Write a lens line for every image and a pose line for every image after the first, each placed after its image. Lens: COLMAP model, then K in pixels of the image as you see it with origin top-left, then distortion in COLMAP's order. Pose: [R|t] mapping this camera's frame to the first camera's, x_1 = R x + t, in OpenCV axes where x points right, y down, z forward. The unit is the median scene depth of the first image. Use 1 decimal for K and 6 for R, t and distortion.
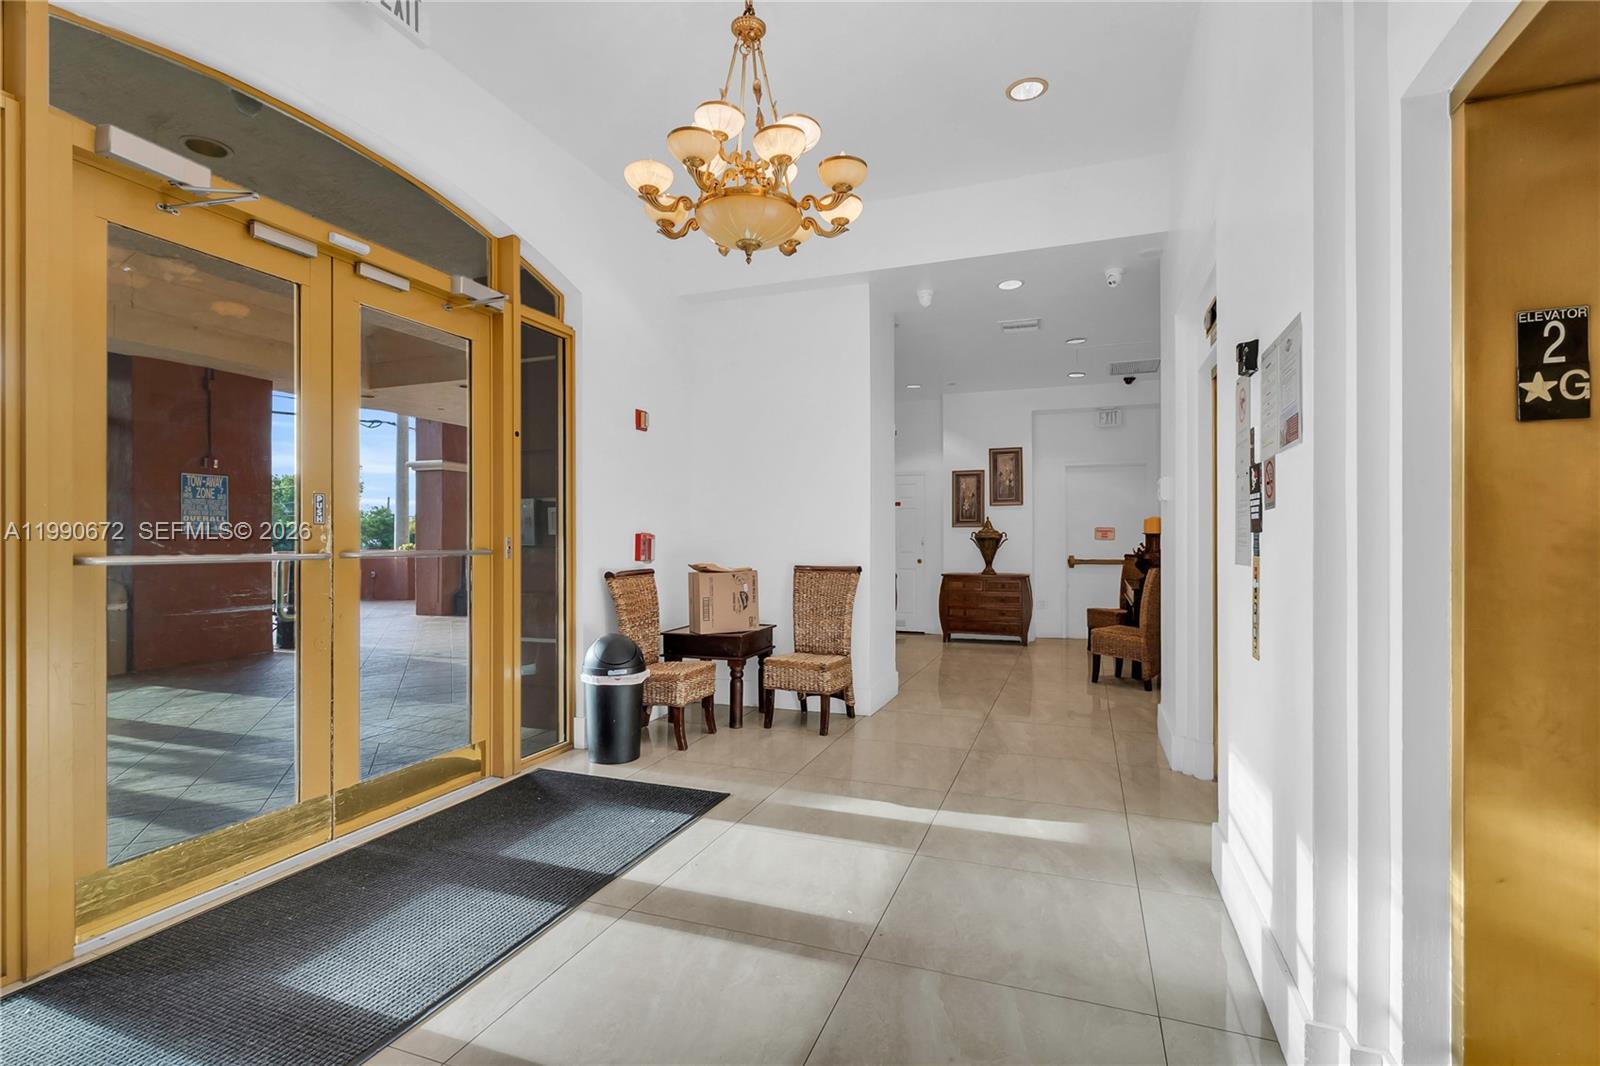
lens RADIAL K [[767.1, 0, 798.8], [0, 767.1, 533.4], [0, 0, 1]] dist [0.006428, -0.000302]
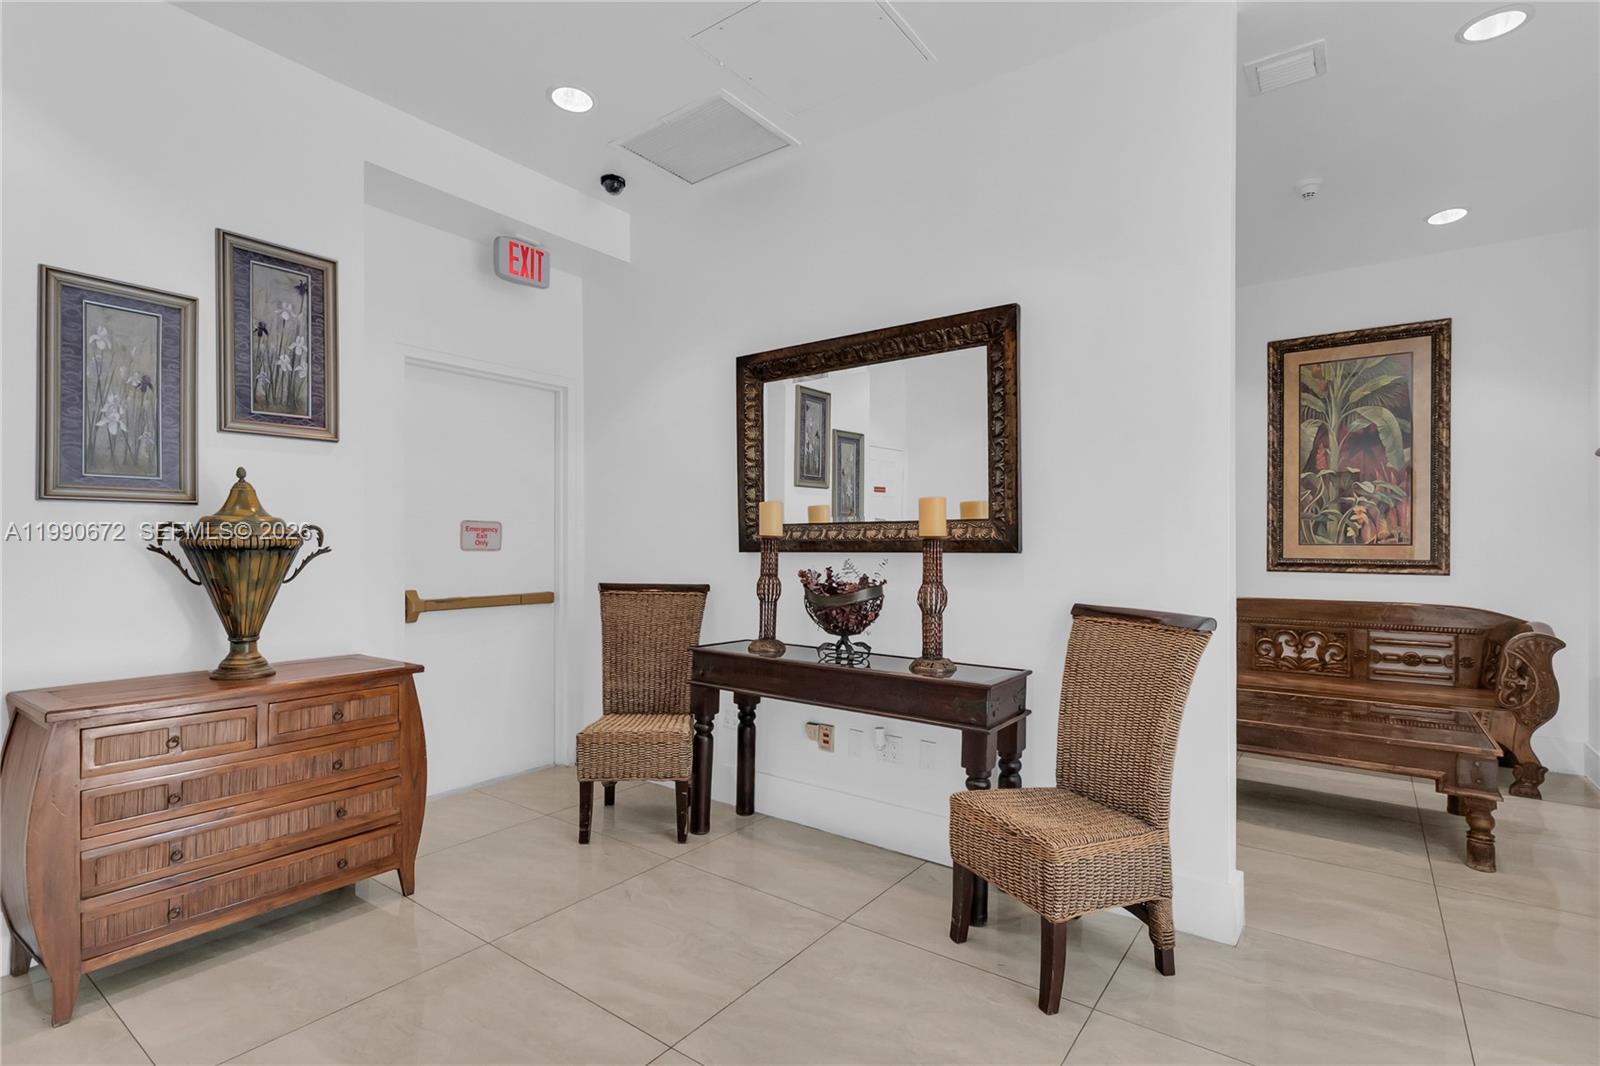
lens RADIAL K [[767.1, 0, 797.6], [0, 767.1, 542.5], [0, 0, 1]] dist [0.006428, -0.000302]
pose [[0.280421, 0.001078, 0.959877, 0.036548], [-0.000054, 0.999999, -0.001107, 0.005058], [-0.959877, 0.000259, 0.280421, 0.719060]]
